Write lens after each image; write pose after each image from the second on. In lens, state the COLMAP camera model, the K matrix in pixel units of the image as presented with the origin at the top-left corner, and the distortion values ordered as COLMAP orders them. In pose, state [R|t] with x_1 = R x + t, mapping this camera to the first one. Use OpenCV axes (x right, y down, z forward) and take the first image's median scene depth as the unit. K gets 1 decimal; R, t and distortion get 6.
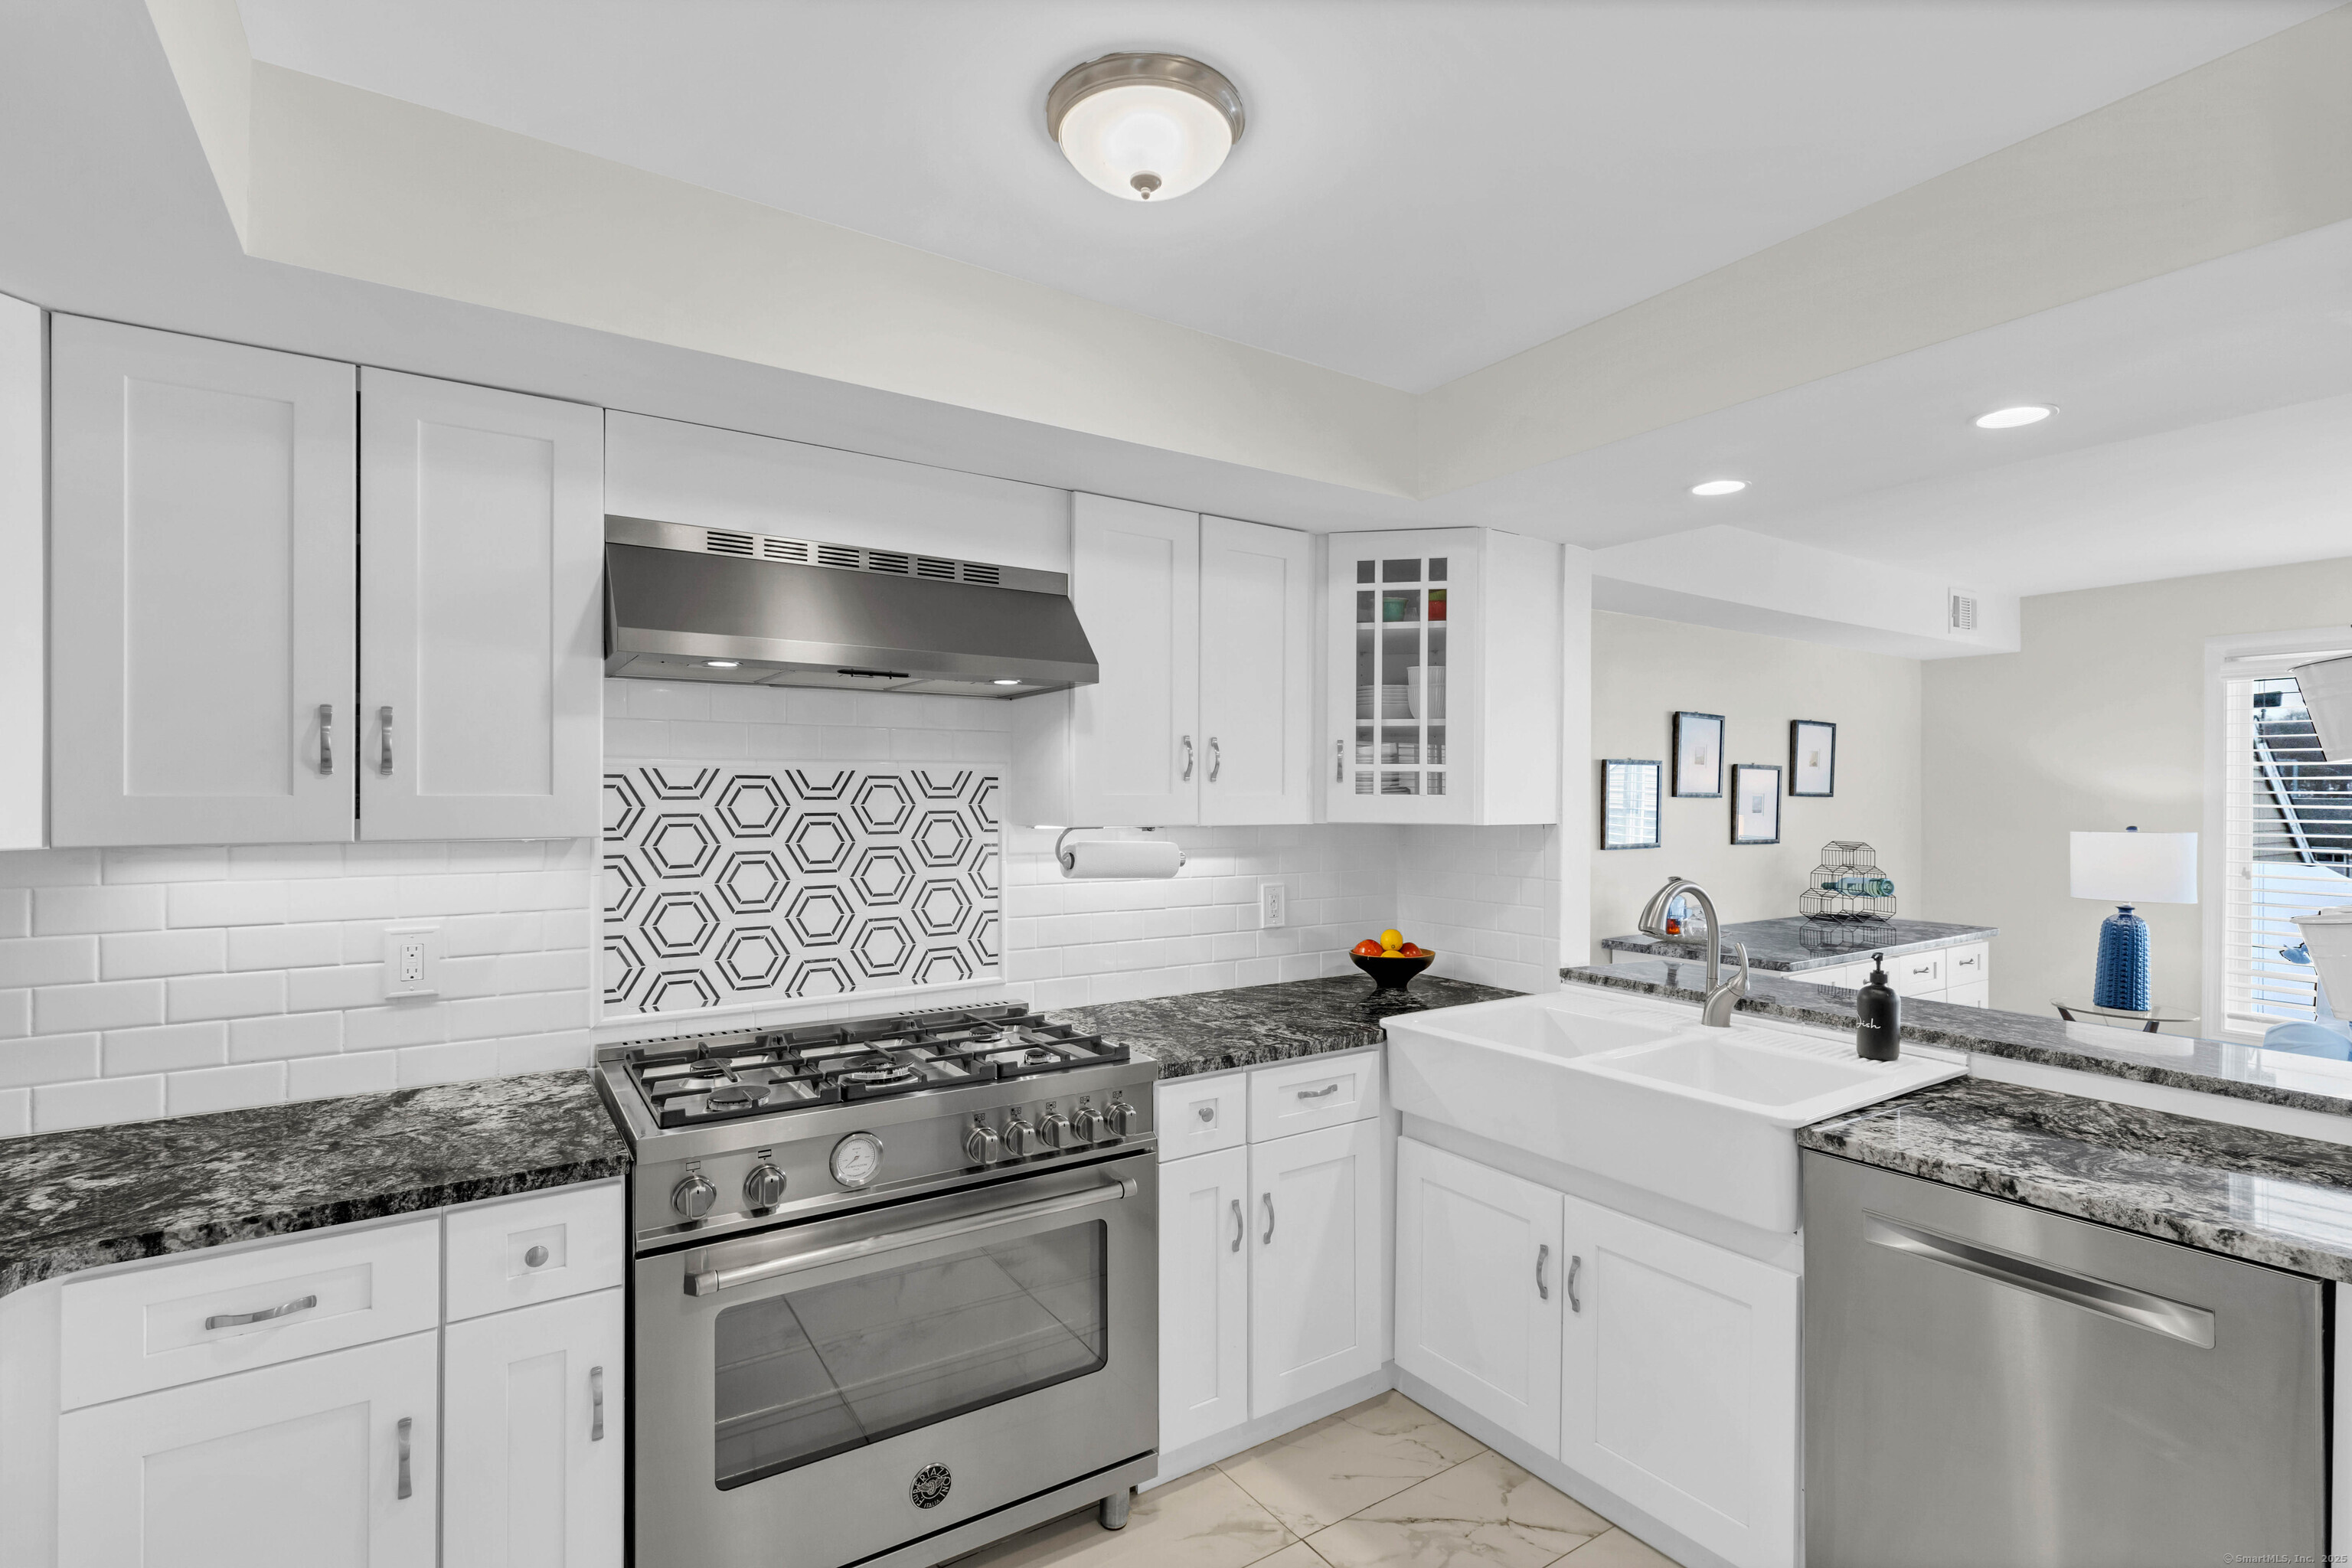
lens RADIAL K [[1082.3, 0, 1187.9], [0, 1082.3, 795.2], [0, 0, 1]] dist [0.014664, -0.003107]
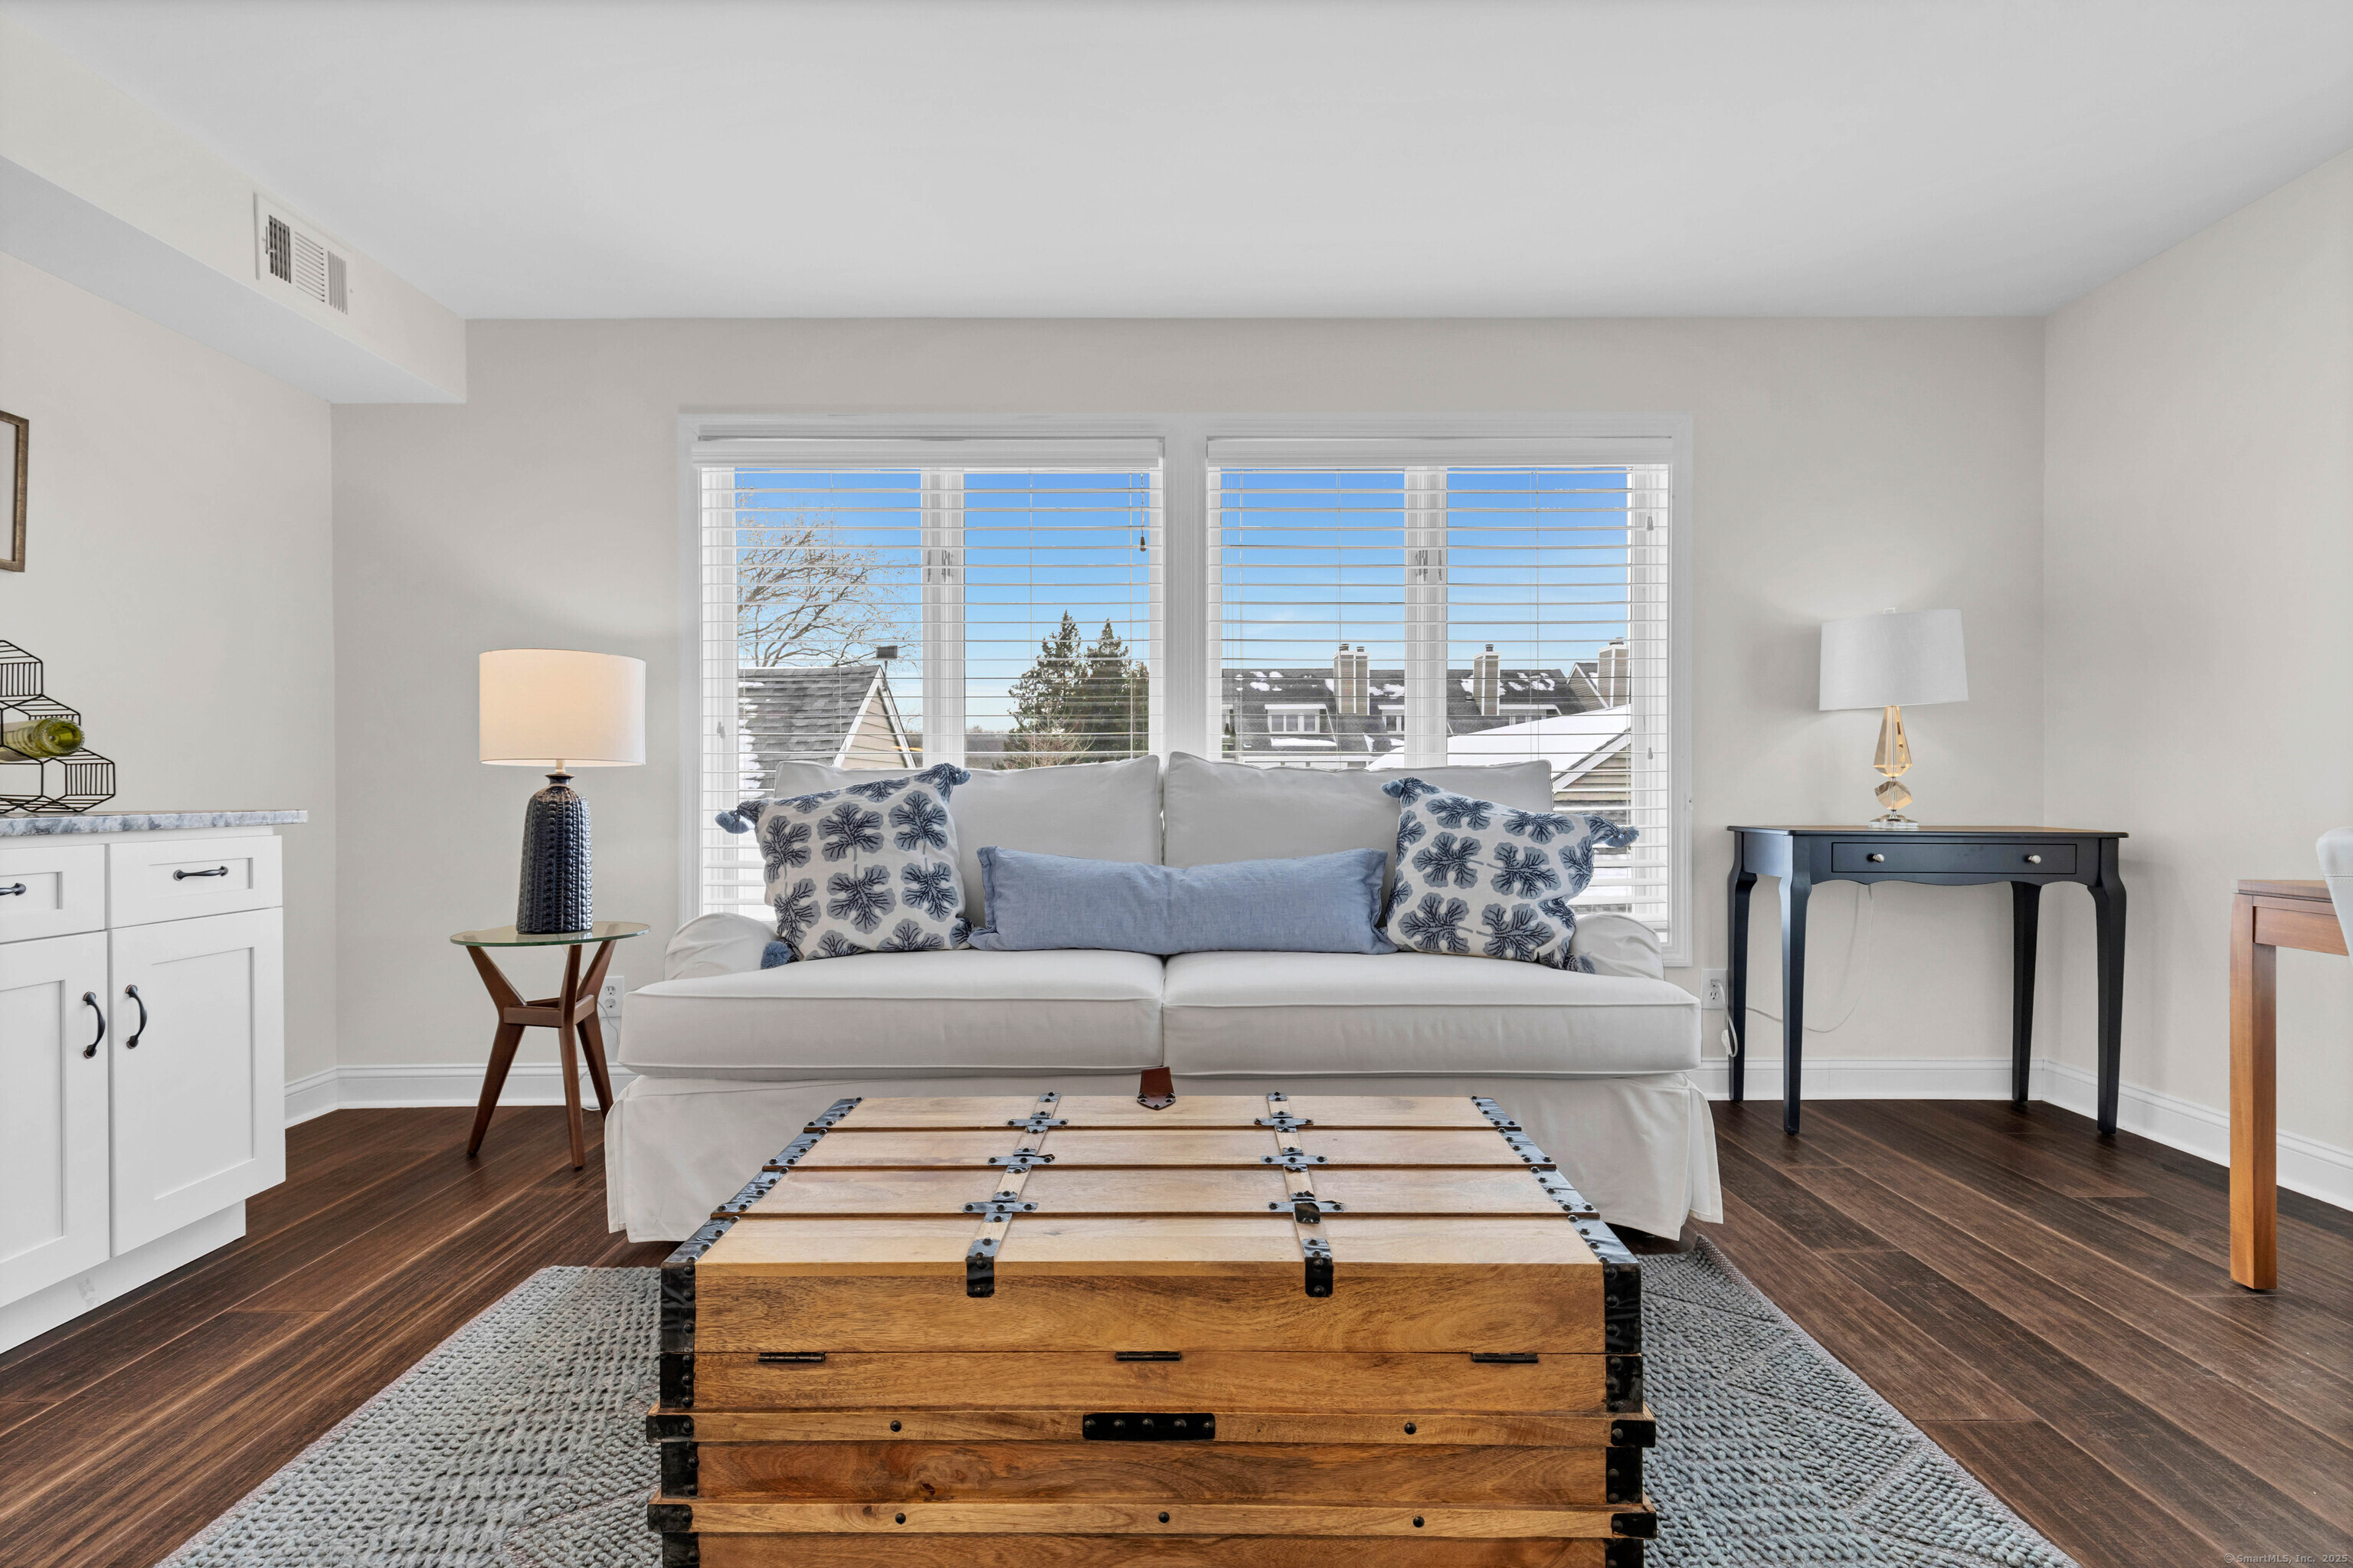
lens RADIAL K [[1082.8, 0, 1177.1], [0, 1082.8, 802.5], [0, 0, 1]] dist [0.014664, -0.003107]
pose [[0.549872, -0.014718, 0.835119, 0.986065], [0.006785, 0.999890, 0.013154, 0.213089], [-0.835221, -0.001566, 0.549912, 0.639440]]
